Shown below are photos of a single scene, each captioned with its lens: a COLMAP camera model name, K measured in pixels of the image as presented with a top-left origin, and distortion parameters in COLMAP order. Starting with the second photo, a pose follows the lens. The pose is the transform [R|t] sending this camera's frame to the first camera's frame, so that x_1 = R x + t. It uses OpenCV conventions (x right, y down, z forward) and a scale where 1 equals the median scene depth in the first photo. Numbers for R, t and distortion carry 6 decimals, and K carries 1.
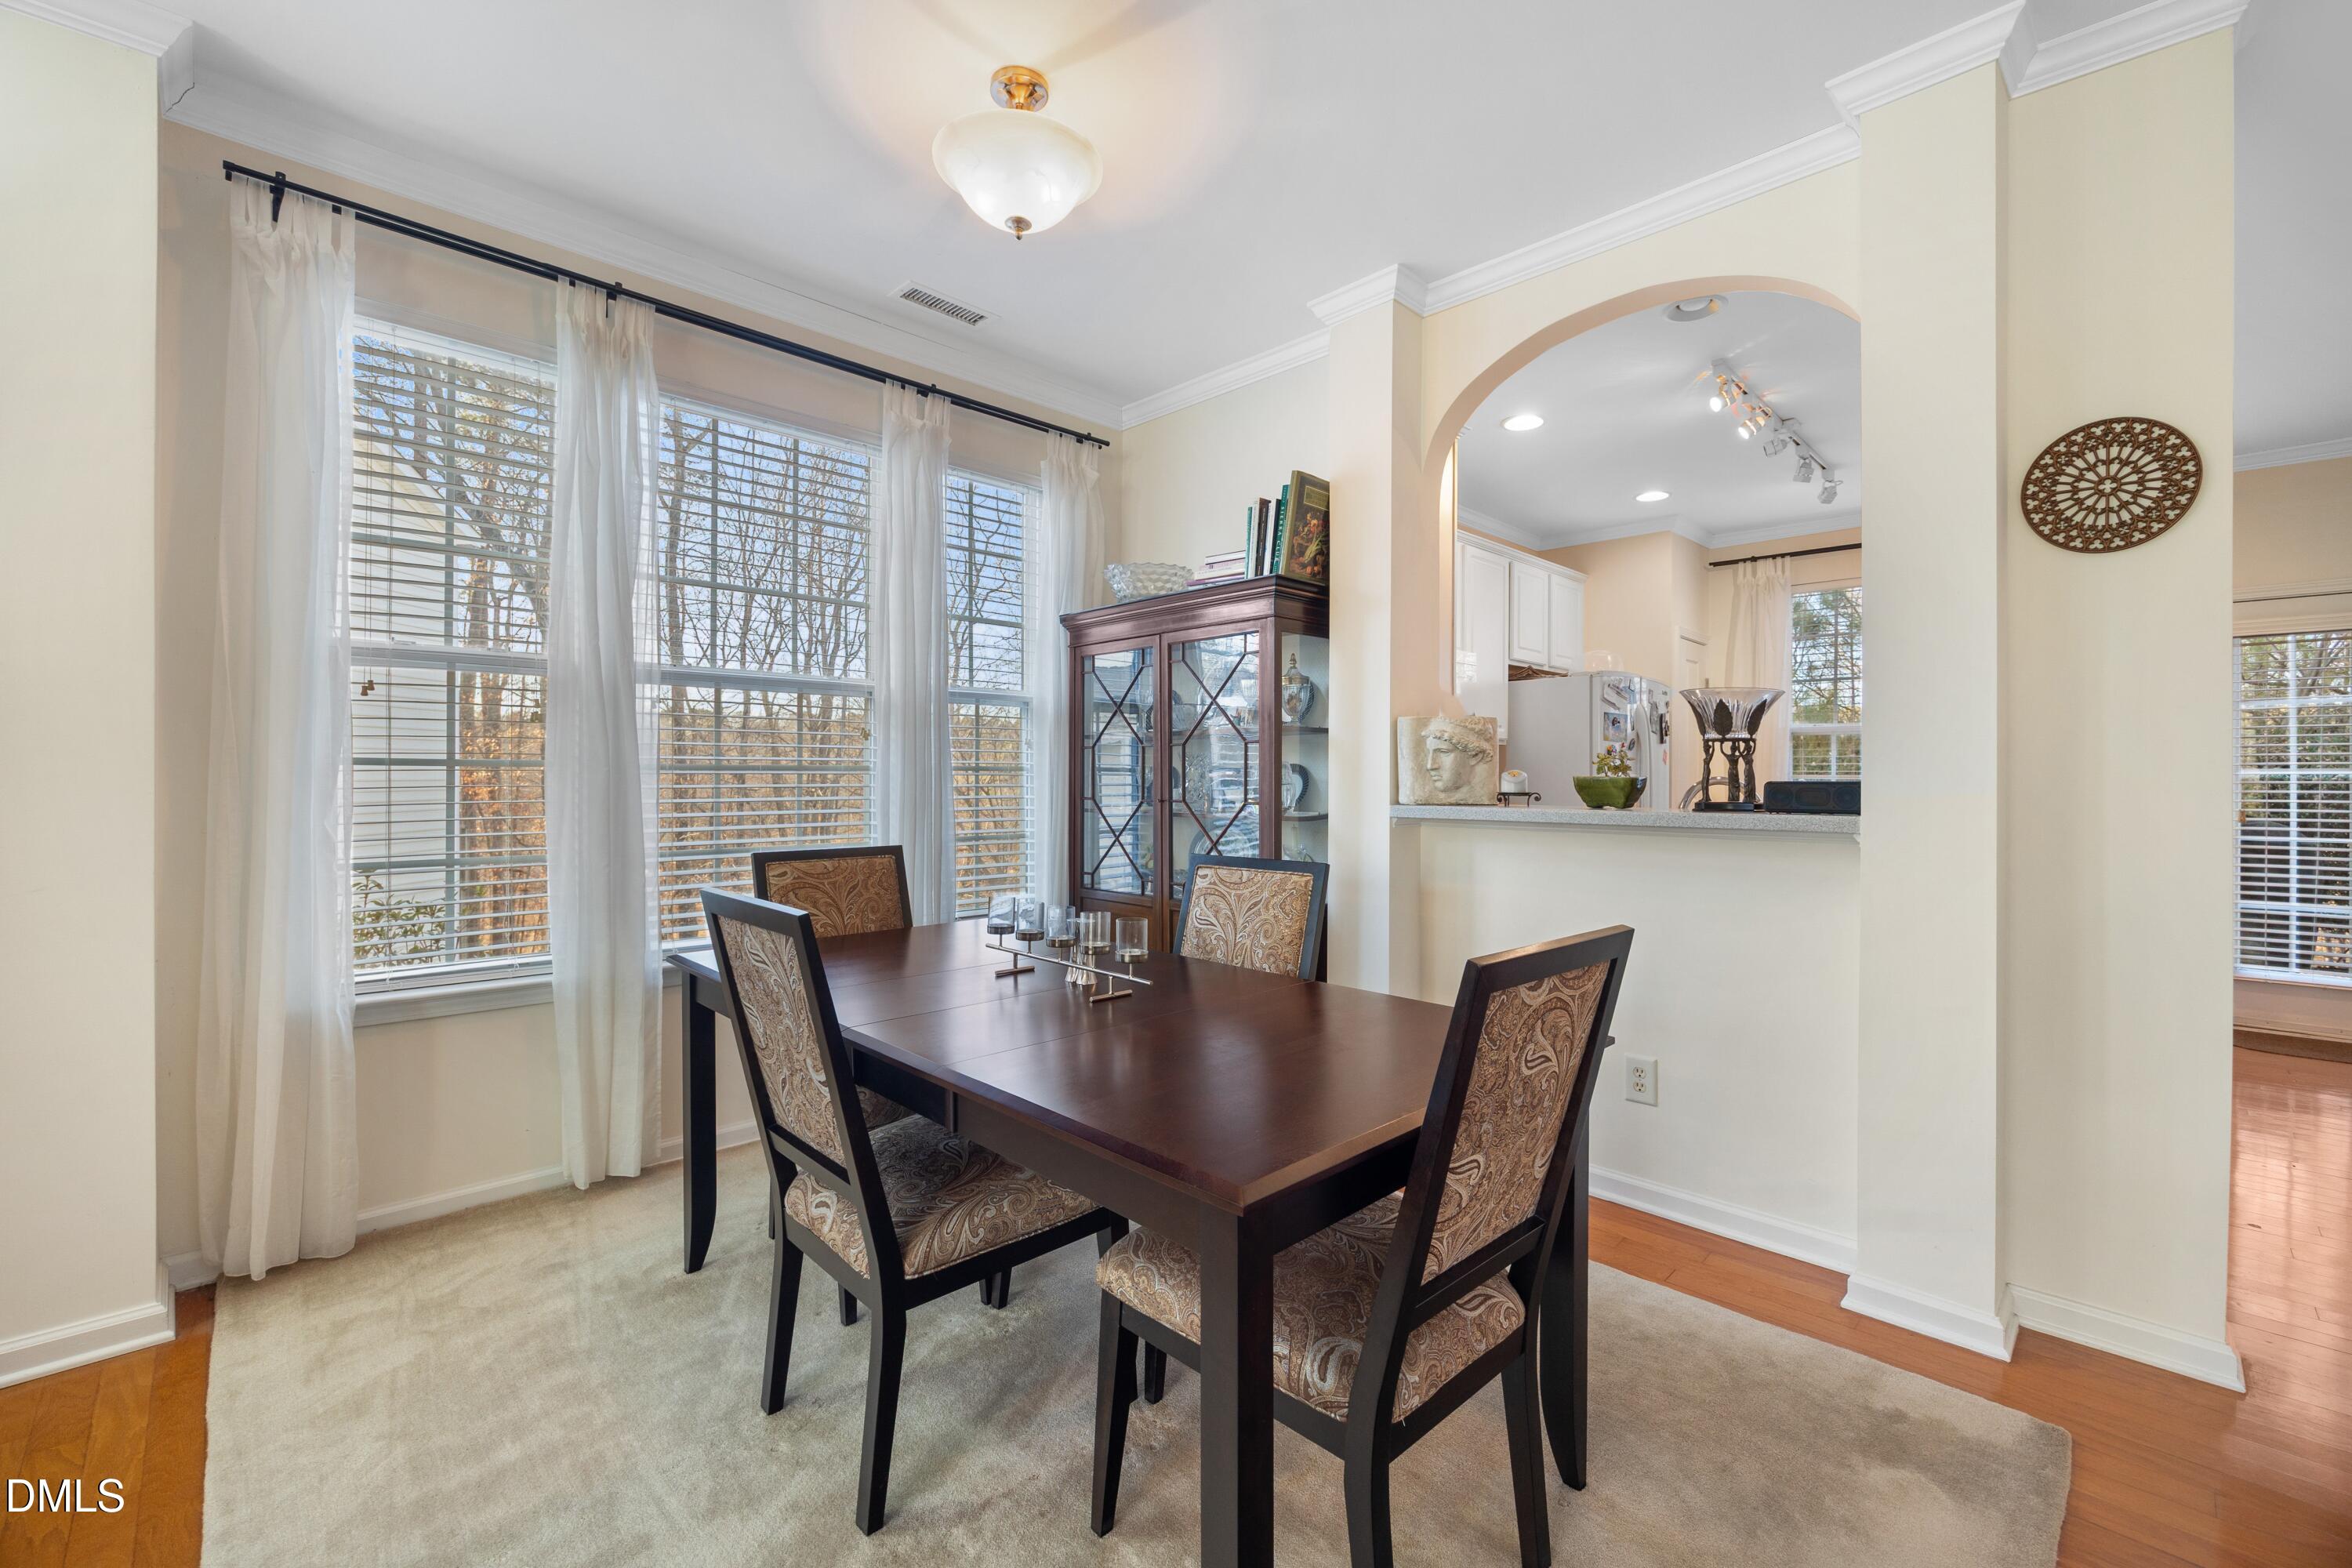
lens RADIAL K [[992.4, 0, 1184.0], [0, 992.4, 769.7], [0, 0, 1]] dist [0.004536, 0.000206]
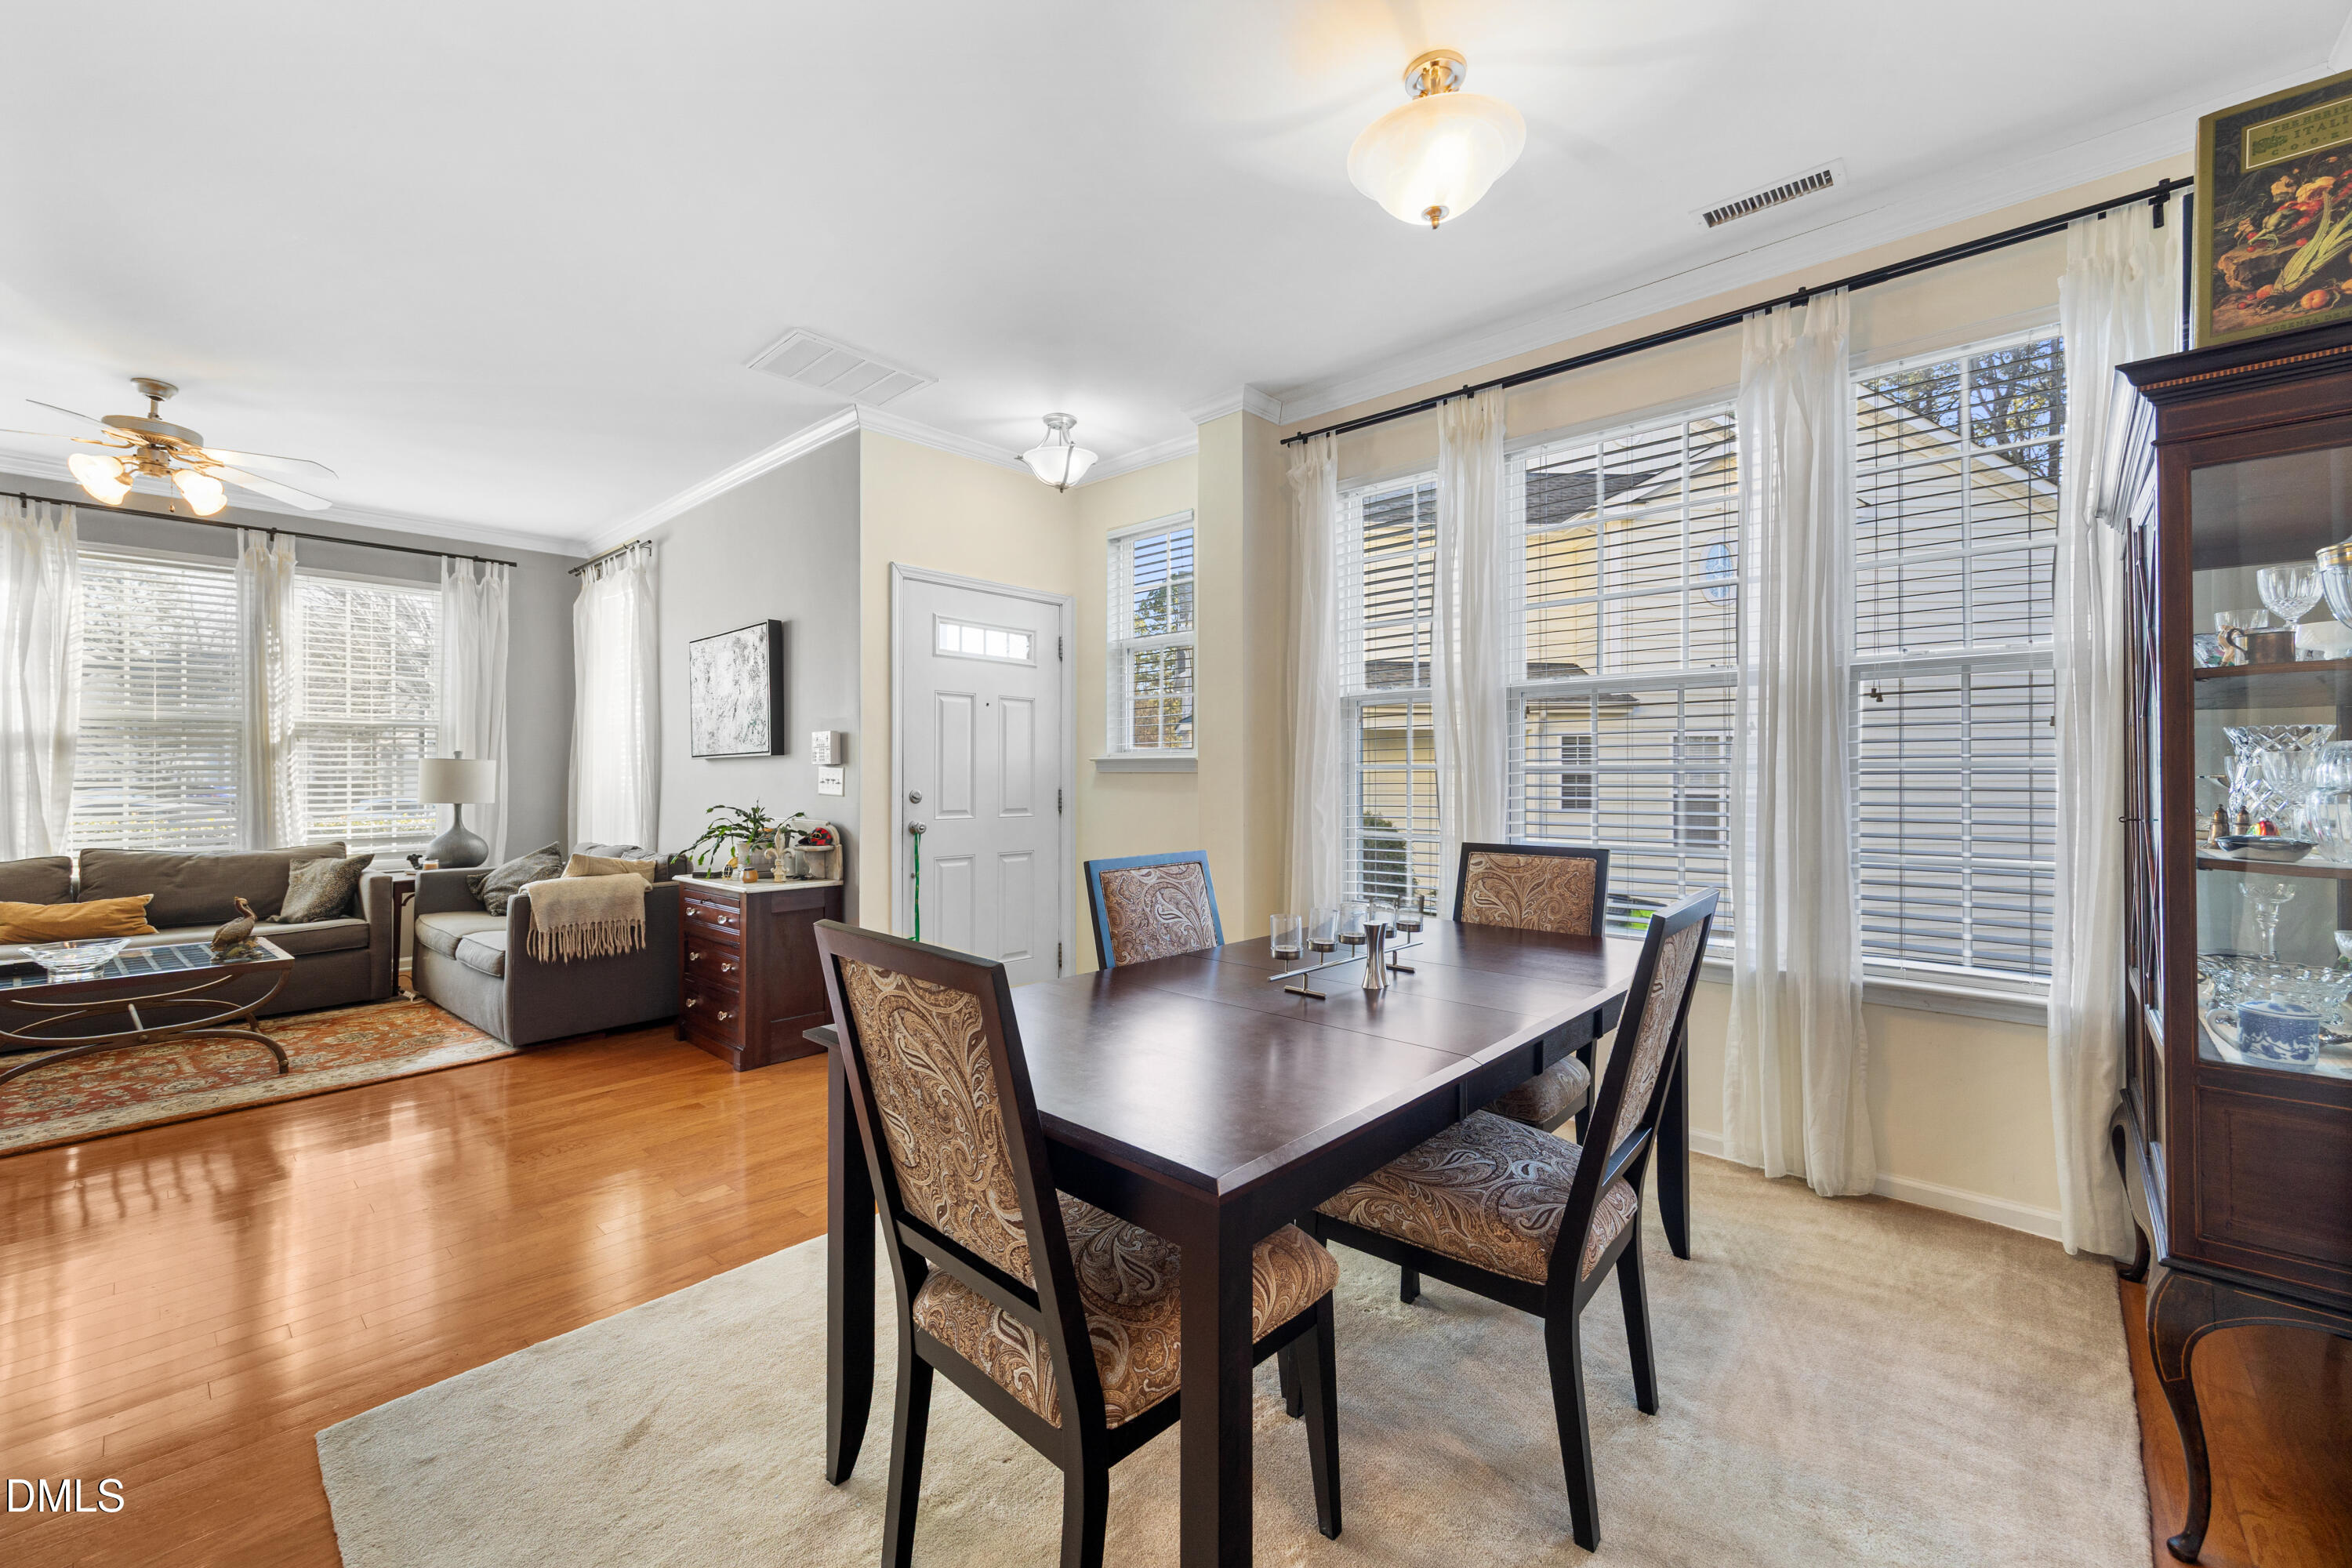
lens RADIAL K [[921.4, 0, 1159.8], [0, 921.4, 774.7], [0, 0, 1]] dist [0.002930, -0.000956]
pose [[0.051611, -0.002003, -0.998665, 0.481874], [0.002883, 0.999994, -0.001857, 0.005008], [0.998663, -0.002783, 0.051616, 0.460408]]
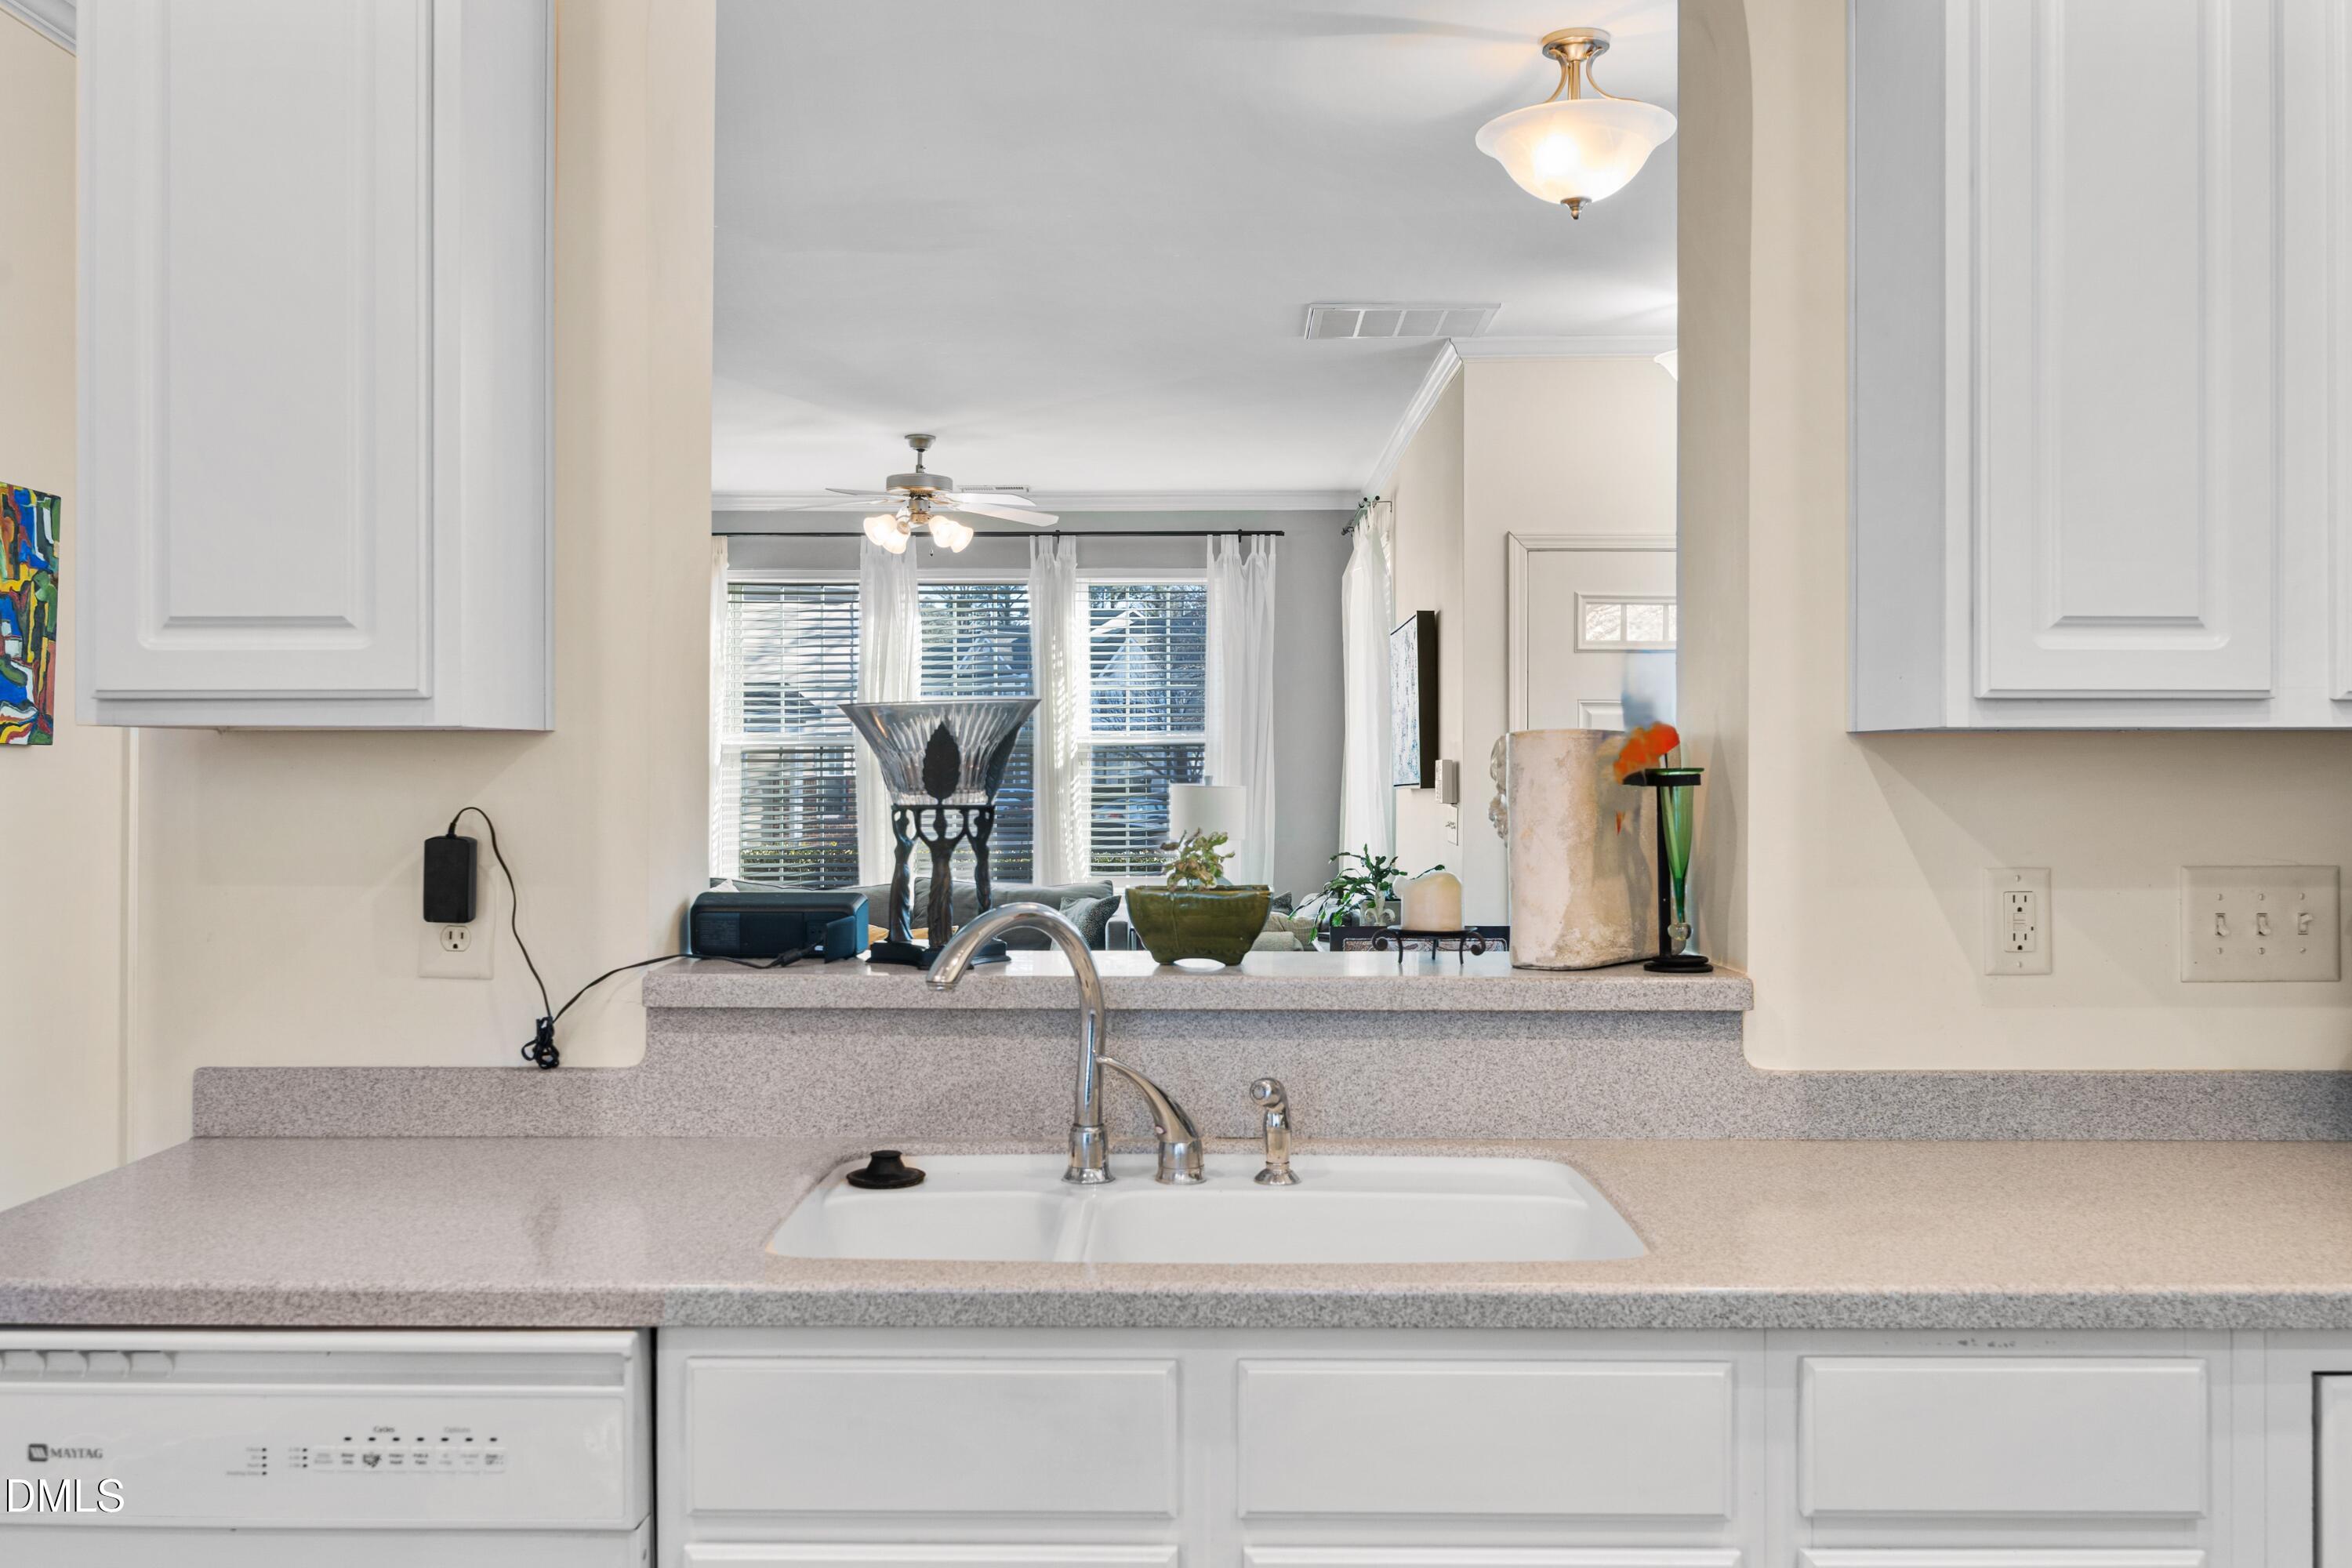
lens RADIAL K [[2012.4, 0, 1187.7], [0, 2012.4, 780.6], [0, 0, 1]] dist [-0.022240, 0.015601]
pose [[-0.705174, -0.004362, -0.709021, 0.873212], [-0.002642, 0.999990, -0.003525, -0.026266], [0.709030, -0.000613, -0.705178, 1.338025]]
